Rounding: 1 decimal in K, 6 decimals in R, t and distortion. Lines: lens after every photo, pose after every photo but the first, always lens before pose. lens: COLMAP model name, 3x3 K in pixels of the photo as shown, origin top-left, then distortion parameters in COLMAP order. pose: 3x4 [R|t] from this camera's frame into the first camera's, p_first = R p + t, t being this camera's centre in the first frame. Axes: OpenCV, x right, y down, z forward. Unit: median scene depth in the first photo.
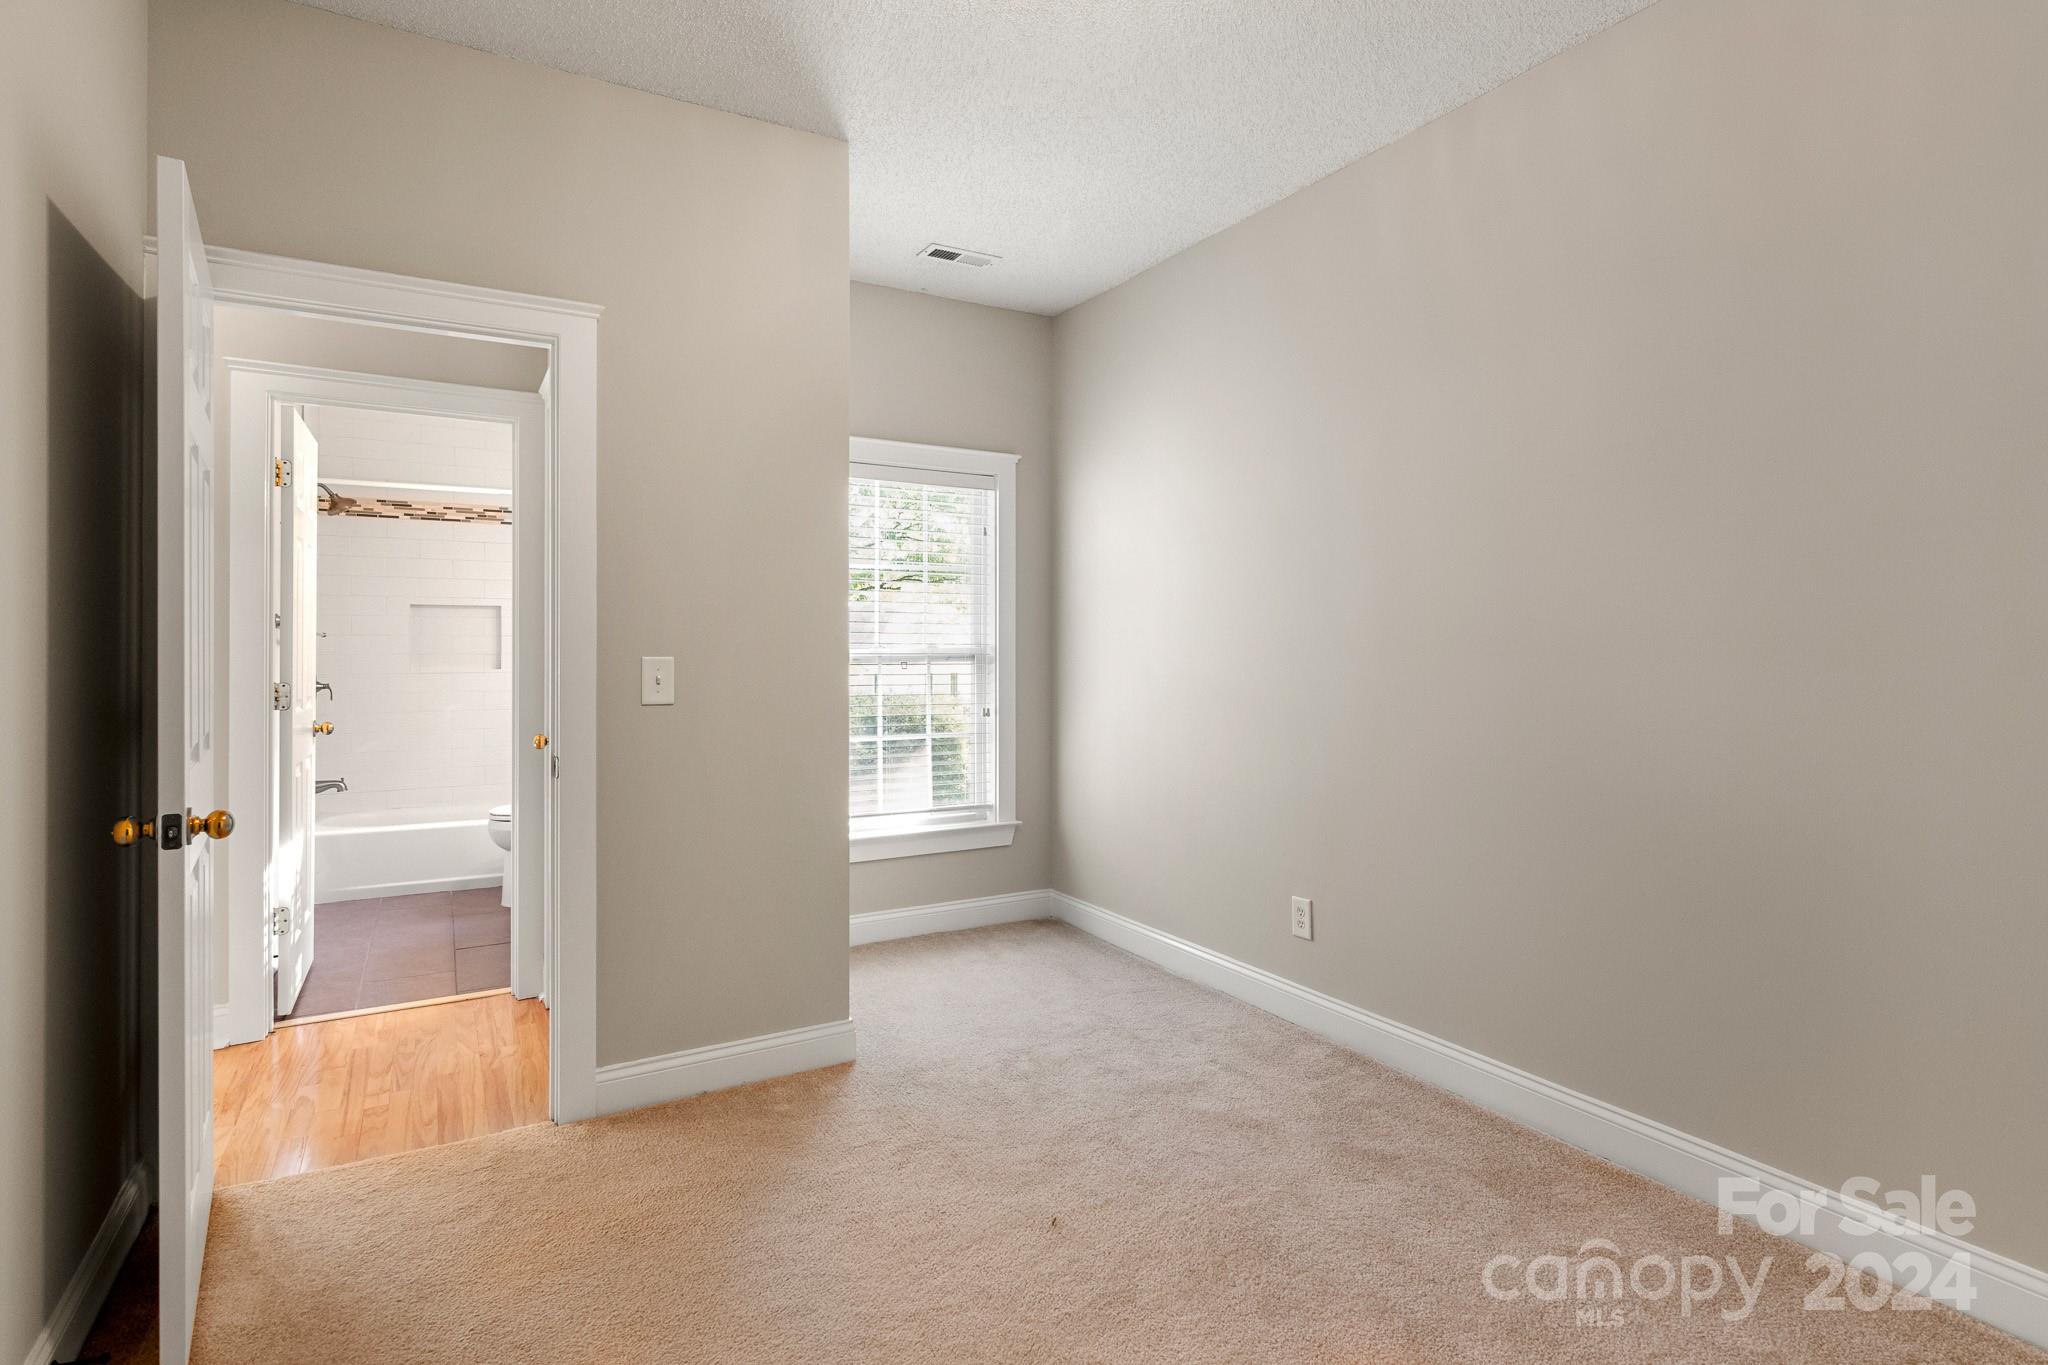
lens RADIAL K [[1042.3, 0, 1023.3], [0, 1042.3, 668.4], [0, 0, 1]] dist [-0.001095, -0.001650]
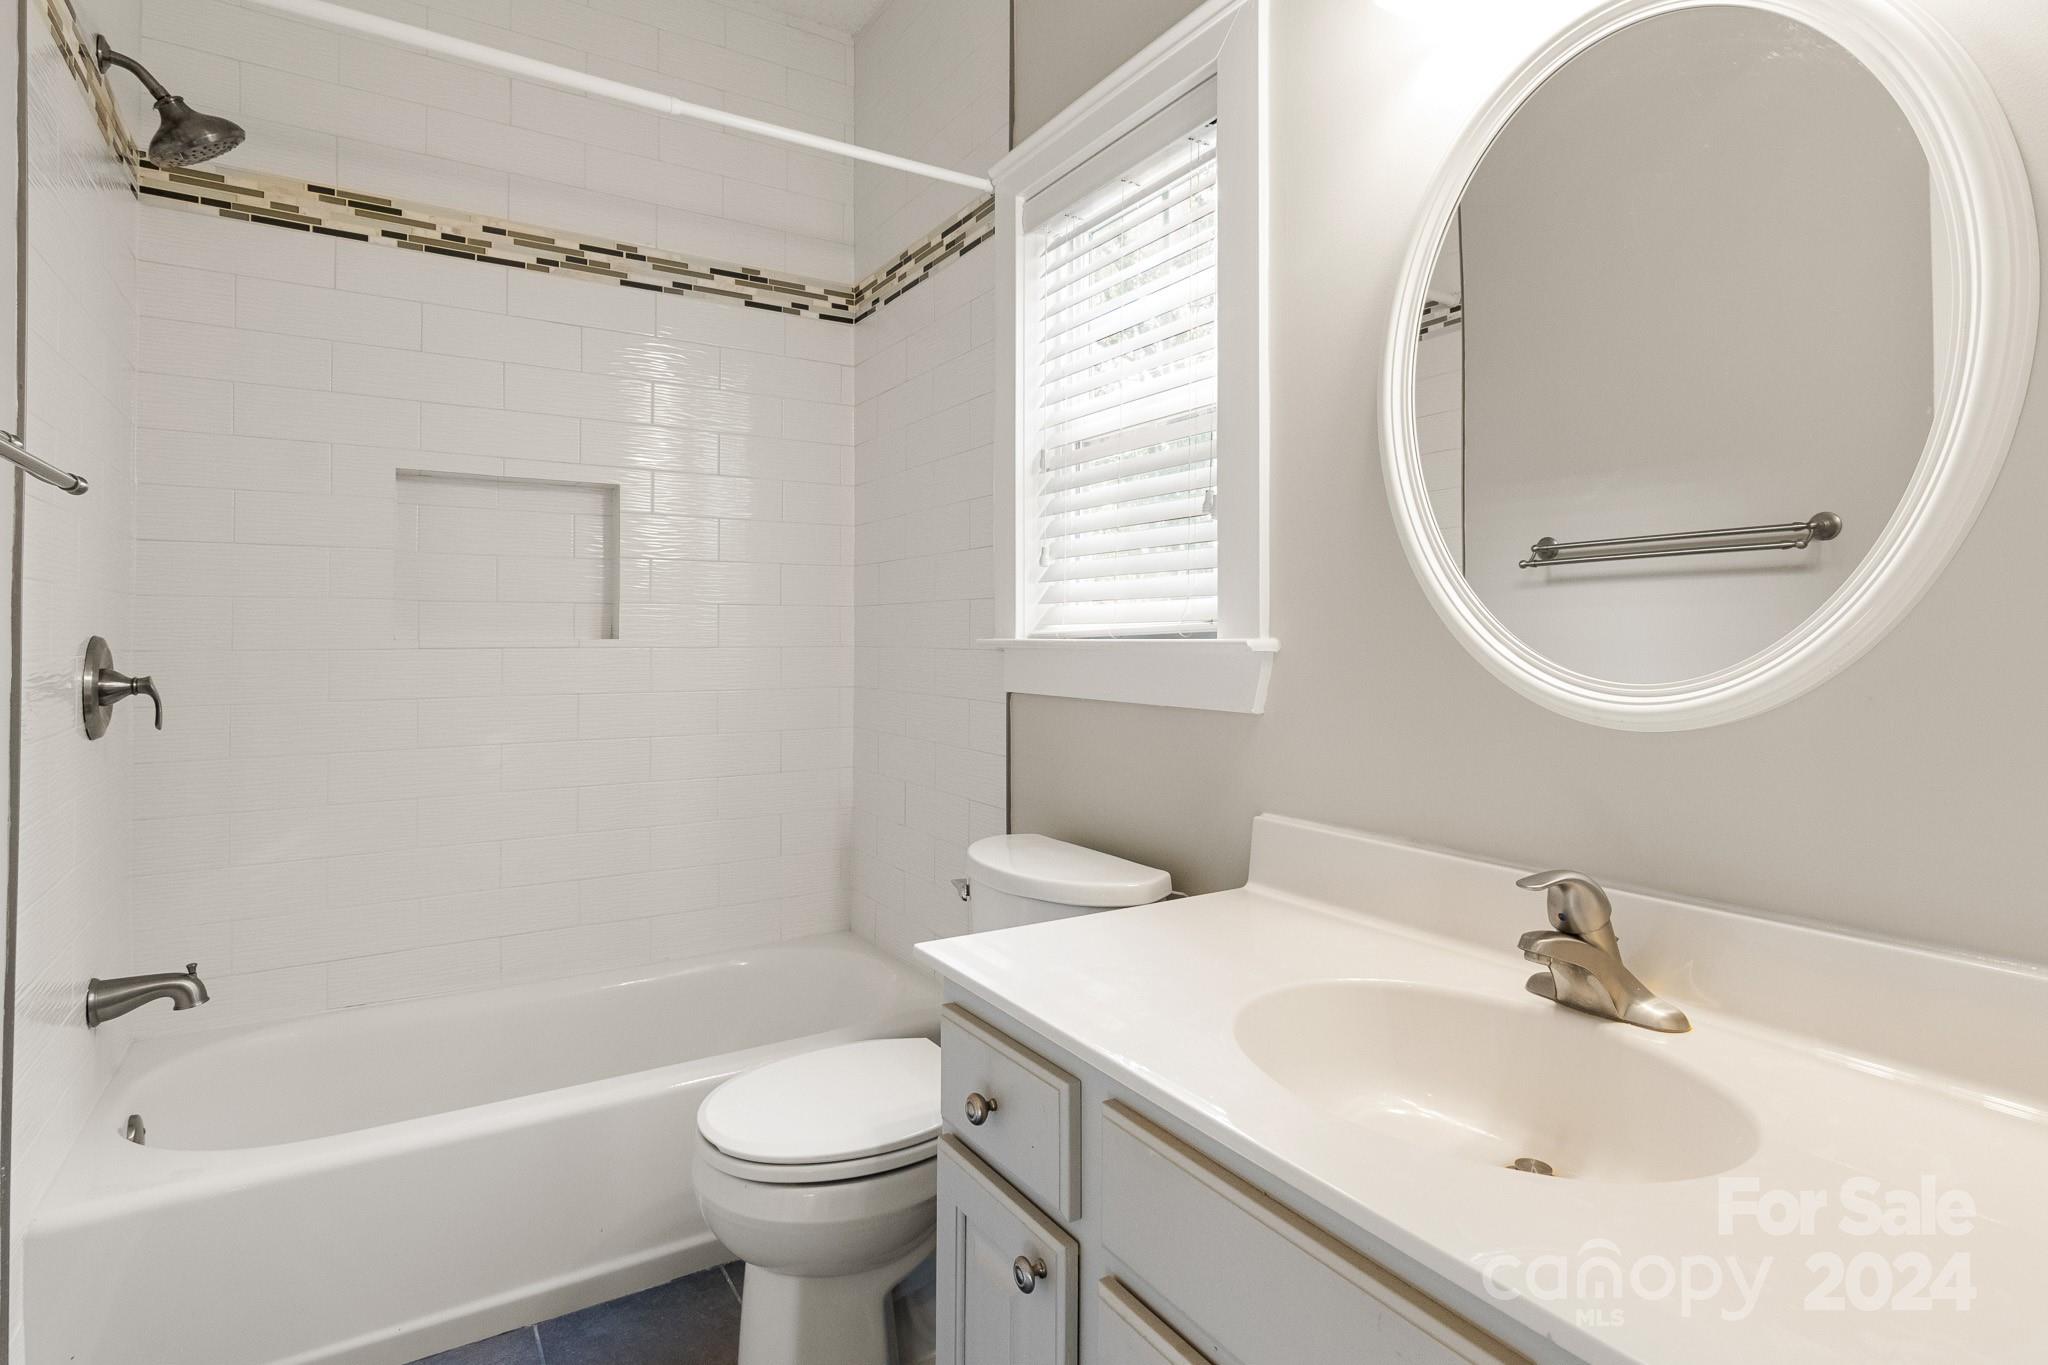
lens RADIAL K [[1042.3, 0, 1022.7], [0, 1042.3, 639.5], [0, 0, 1]] dist [-0.001095, -0.001650]
pose [[0.999479, 0.000778, 0.032262, -0.368900], [-0.000348, 0.999911, -0.013327, 0.006164], [-0.032269, 0.013309, 0.999391, 0.608078]]
